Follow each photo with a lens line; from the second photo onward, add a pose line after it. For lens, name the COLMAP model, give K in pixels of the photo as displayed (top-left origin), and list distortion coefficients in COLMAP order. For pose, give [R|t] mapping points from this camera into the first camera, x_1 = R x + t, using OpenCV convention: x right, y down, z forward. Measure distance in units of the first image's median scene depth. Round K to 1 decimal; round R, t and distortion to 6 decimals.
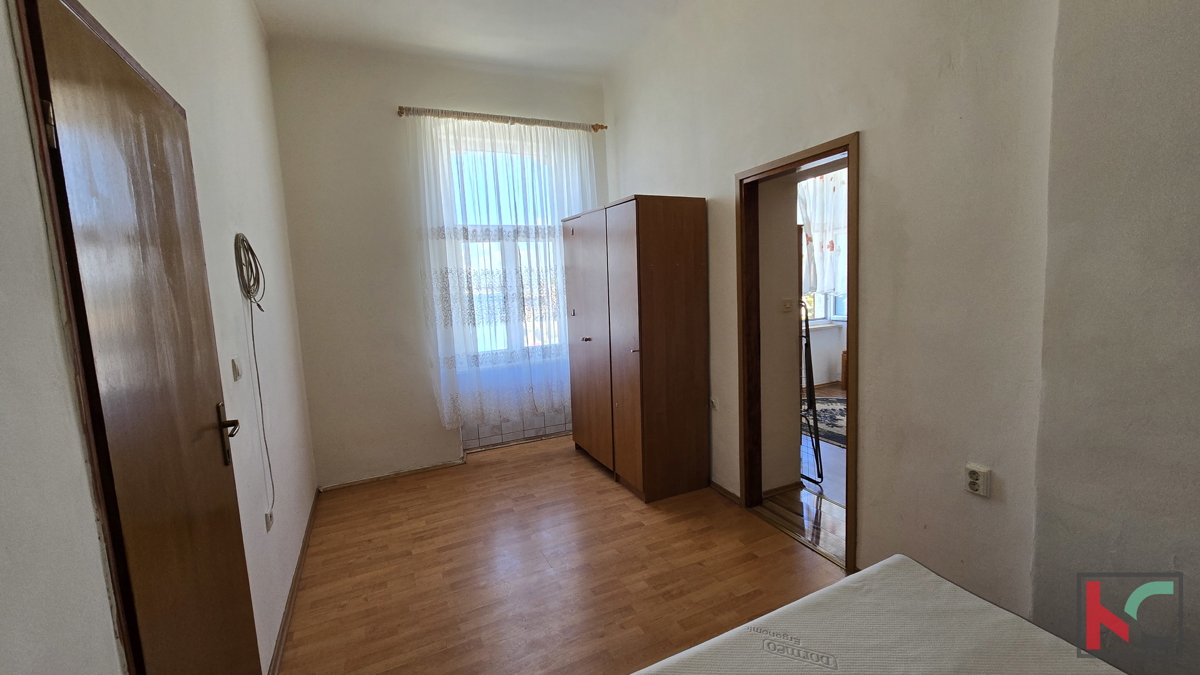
lens RADIAL K [[490.7, 0, 603.8], [0, 490.7, 335.9], [0, 0, 1]] dist [-0.002094, 0.000103]
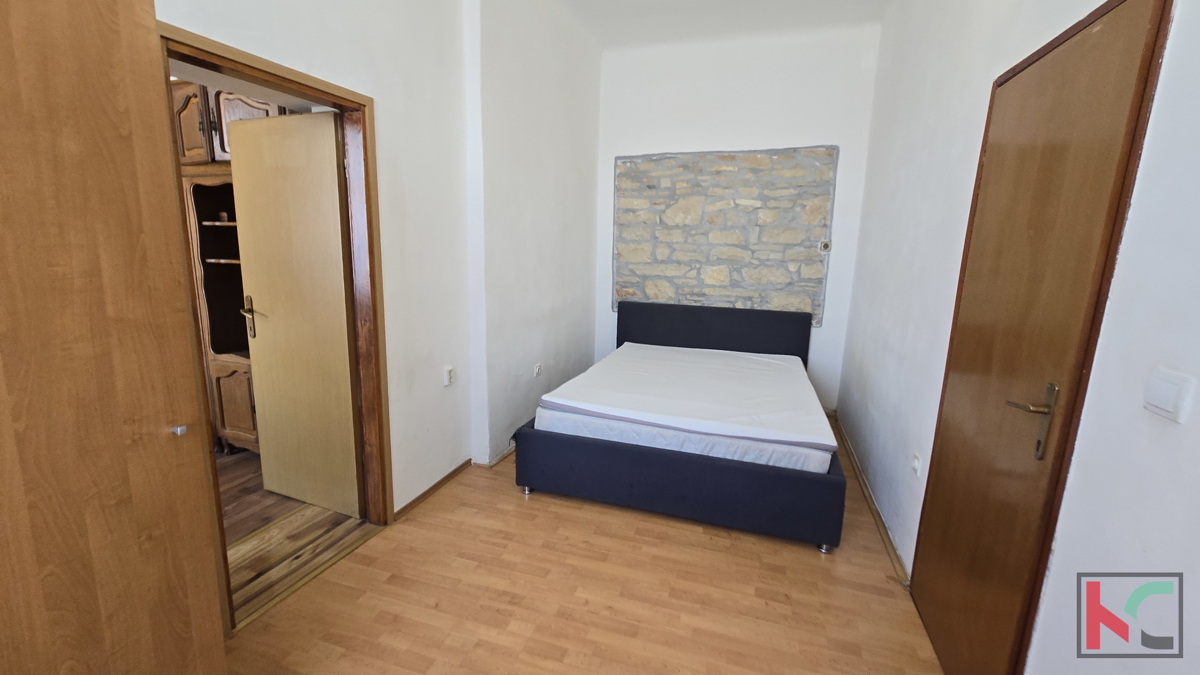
lens RADIAL K [[490.7, 0, 601.3], [0, 490.7, 337.8], [0, 0, 1]] dist [-0.002094, 0.000103]
pose [[-0.729934, -0.084931, 0.678220, -0.515068], [0.092969, 0.970693, 0.221614, -0.101244], [-0.677165, 0.224817, -0.700646, 1.351325]]
